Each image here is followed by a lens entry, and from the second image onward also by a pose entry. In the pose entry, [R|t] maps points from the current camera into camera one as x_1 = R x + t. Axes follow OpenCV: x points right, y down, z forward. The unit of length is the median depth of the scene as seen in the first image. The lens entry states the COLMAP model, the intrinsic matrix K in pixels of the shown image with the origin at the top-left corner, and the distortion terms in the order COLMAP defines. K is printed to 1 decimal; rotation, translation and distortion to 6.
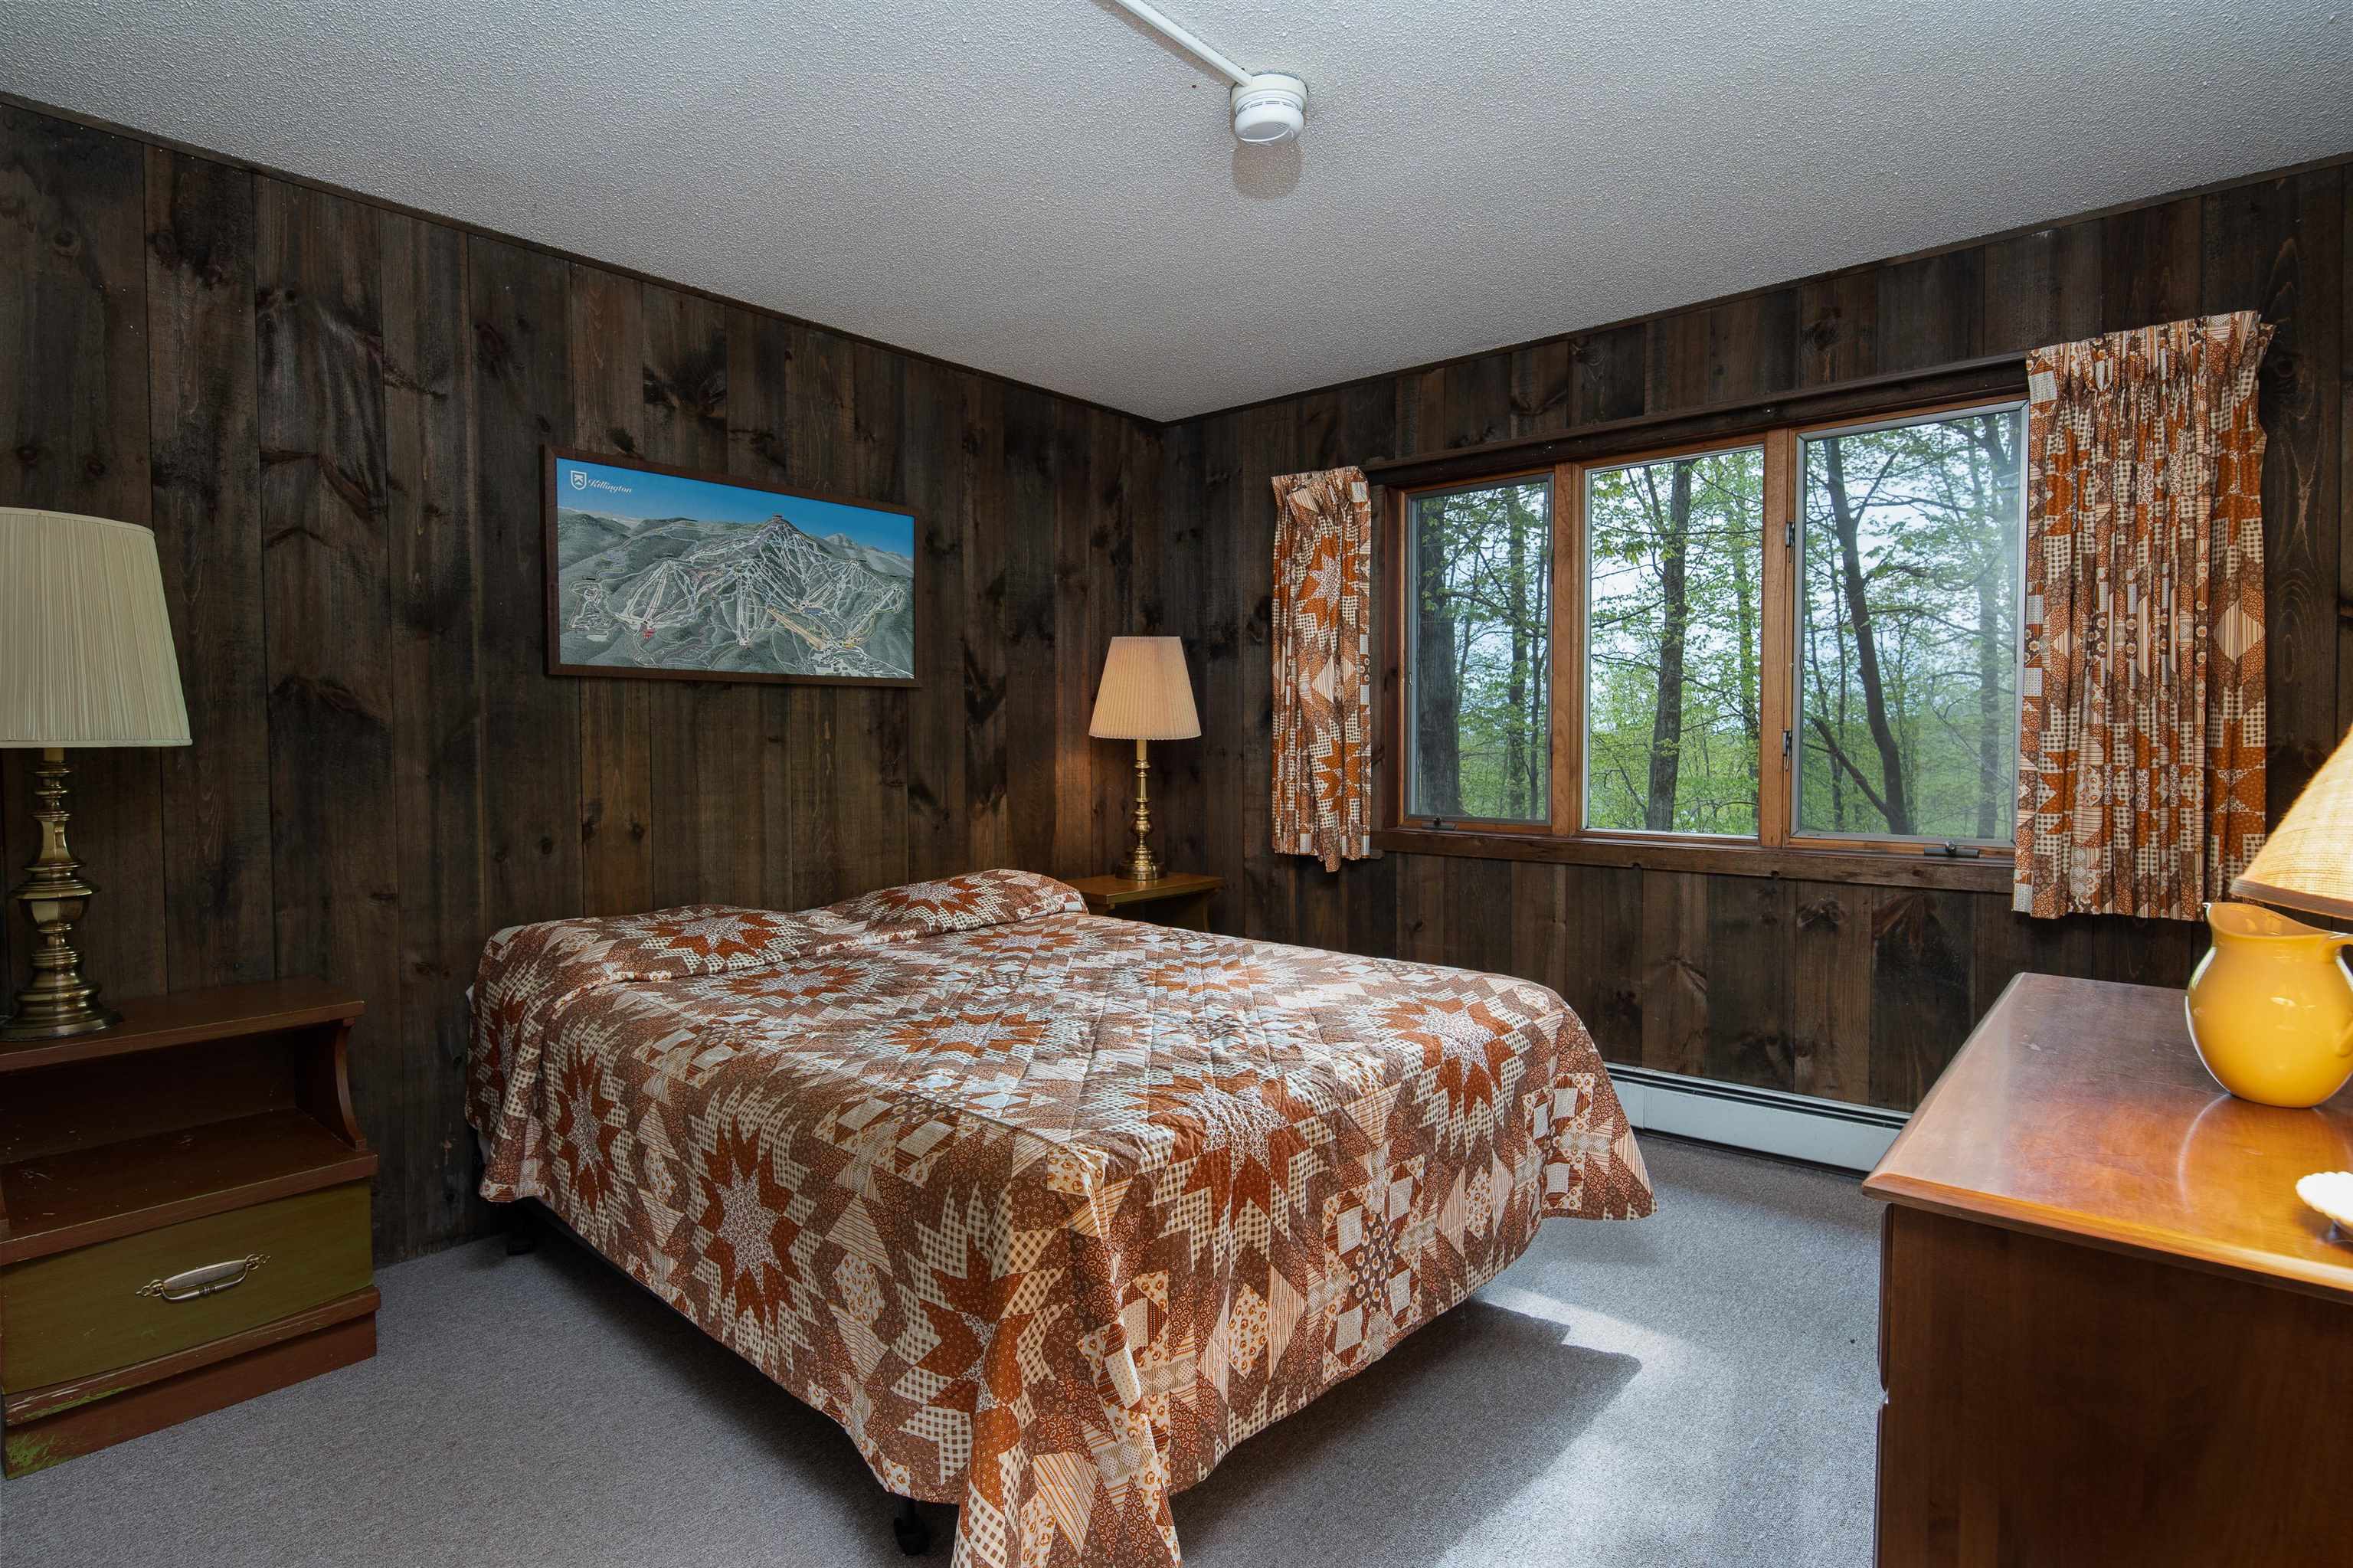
lens RADIAL K [[1218.6, 0, 1196.2], [0, 1218.6, 791.0], [0, 0, 1]] dist [0.002860, -0.001011]
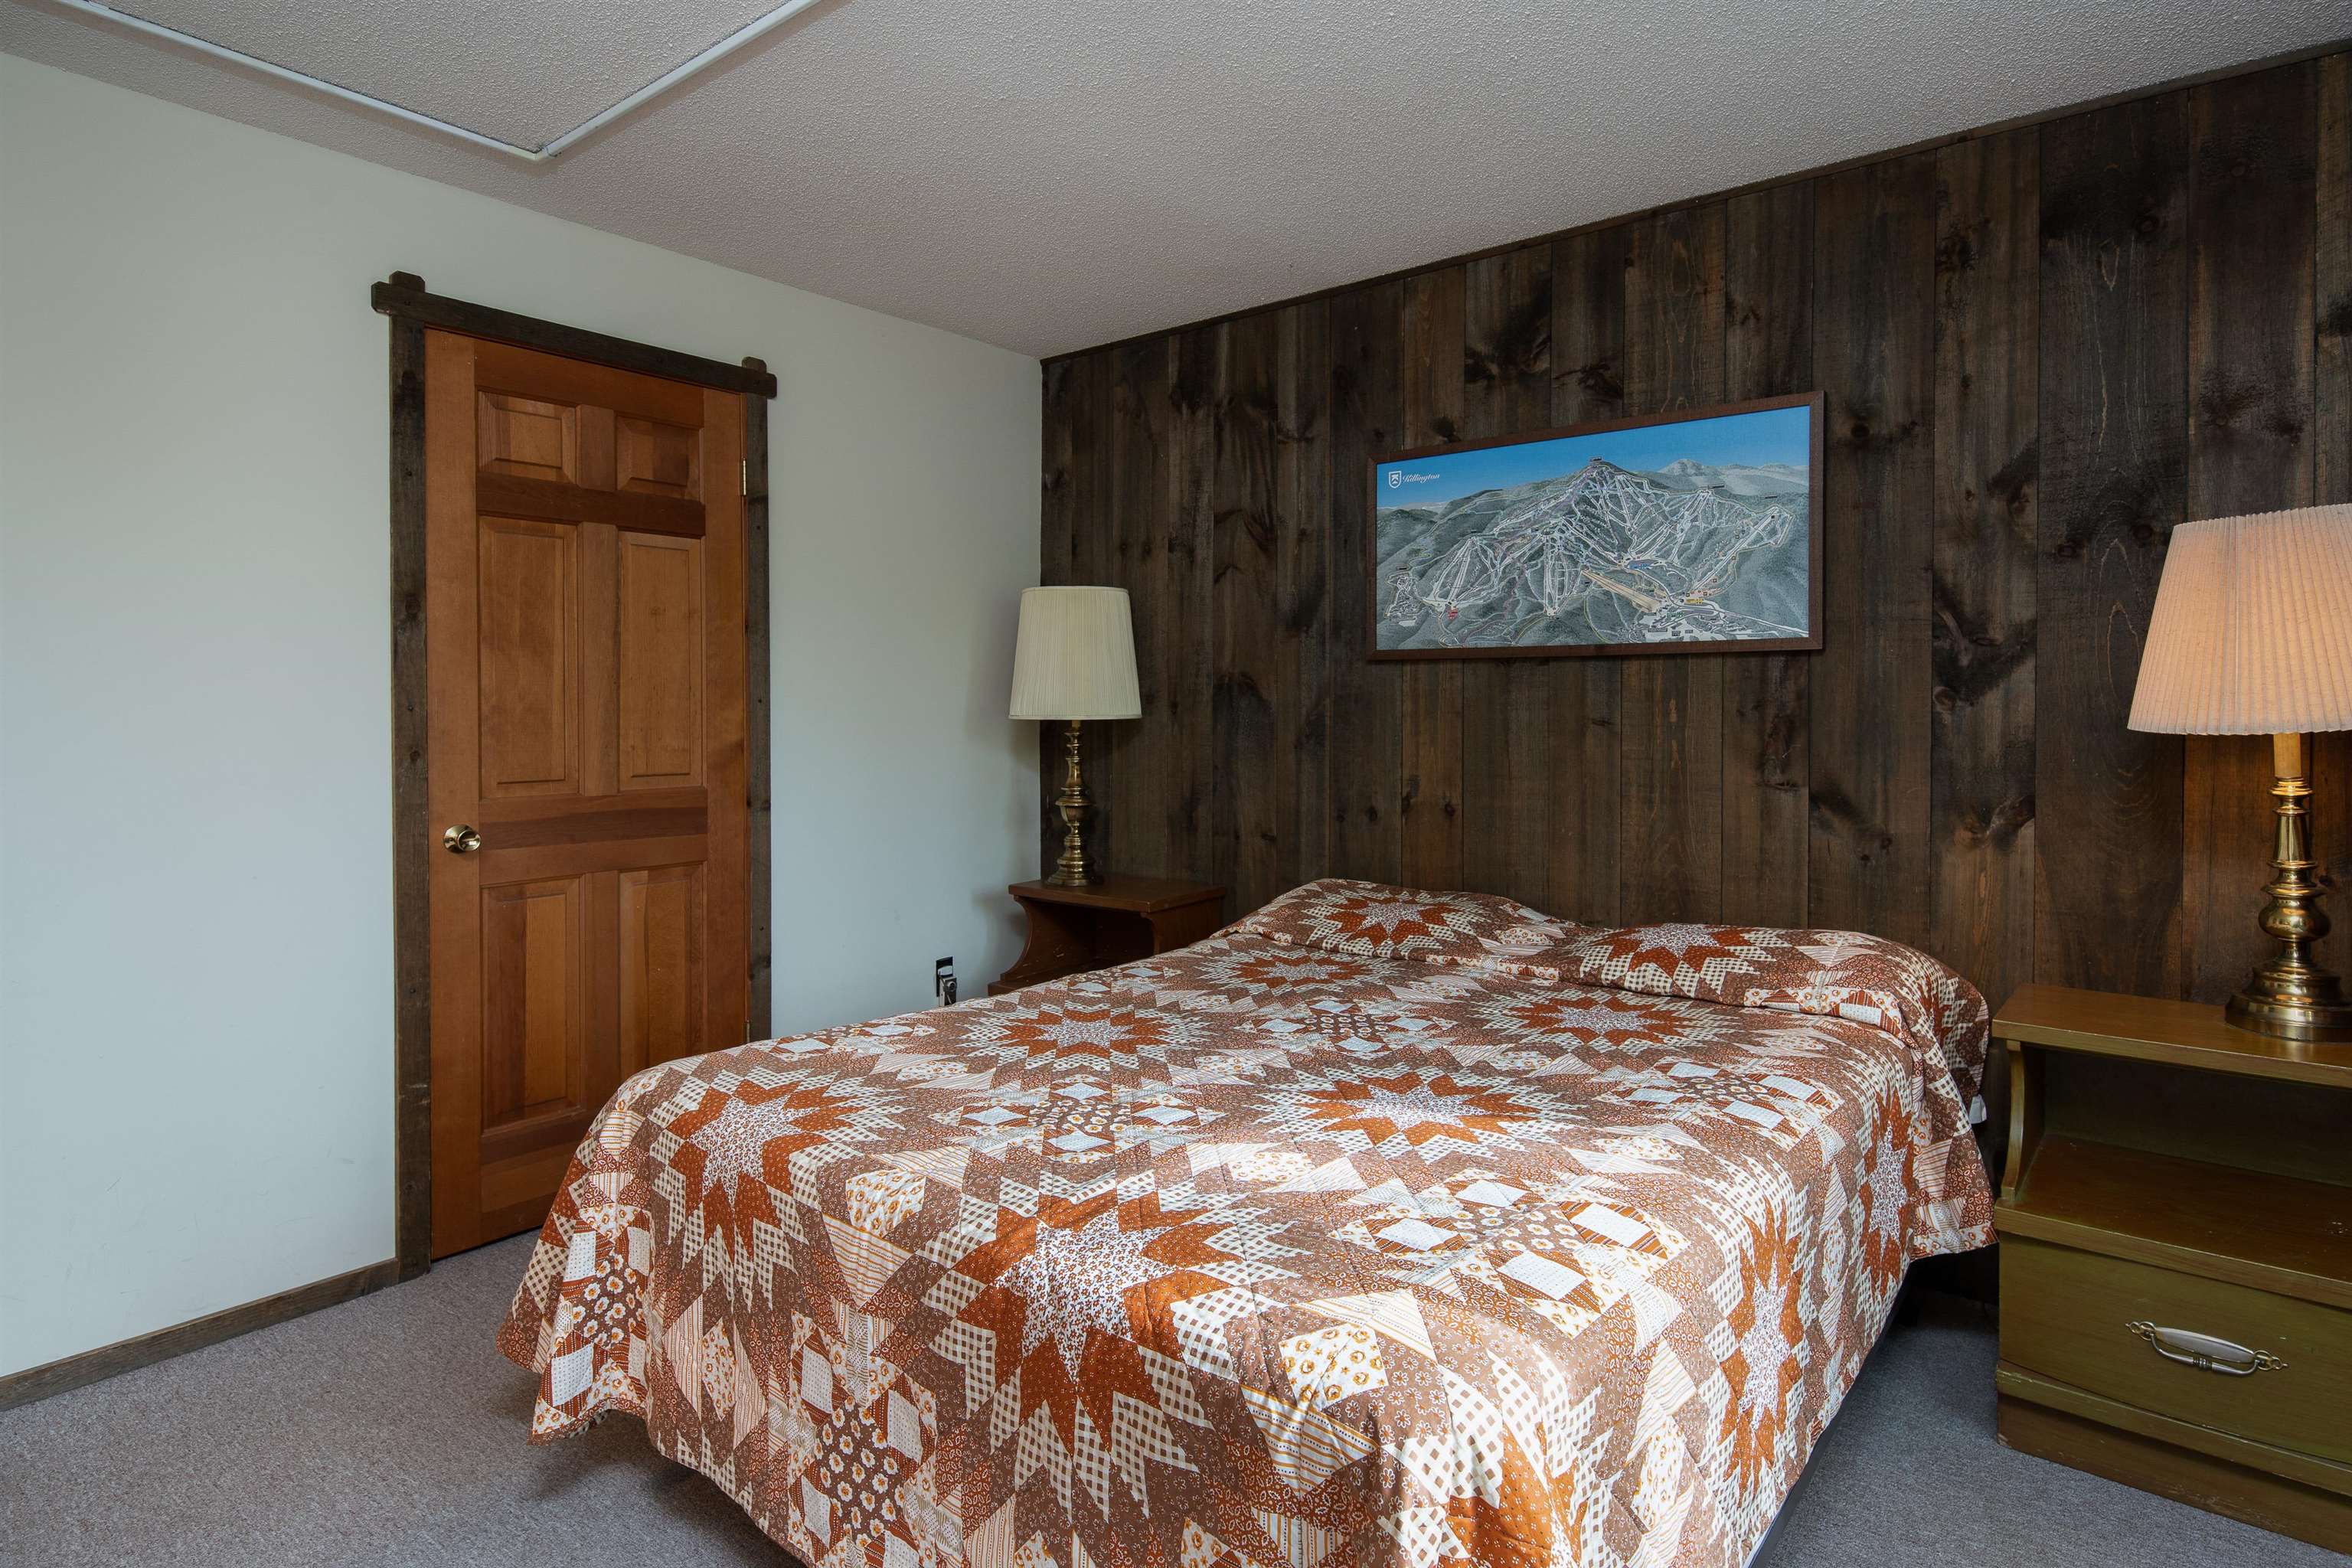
lens RADIAL K [[1252.5, 0, 1173.5], [0, 1252.5, 714.2], [0, 0, 1]] dist [0.000082, -0.000431]
pose [[0.012939, 0.010061, -0.999866, 0.555121], [-0.047676, 0.998818, 0.009433, -0.043887], [0.998779, 0.047547, 0.013404, 0.732923]]
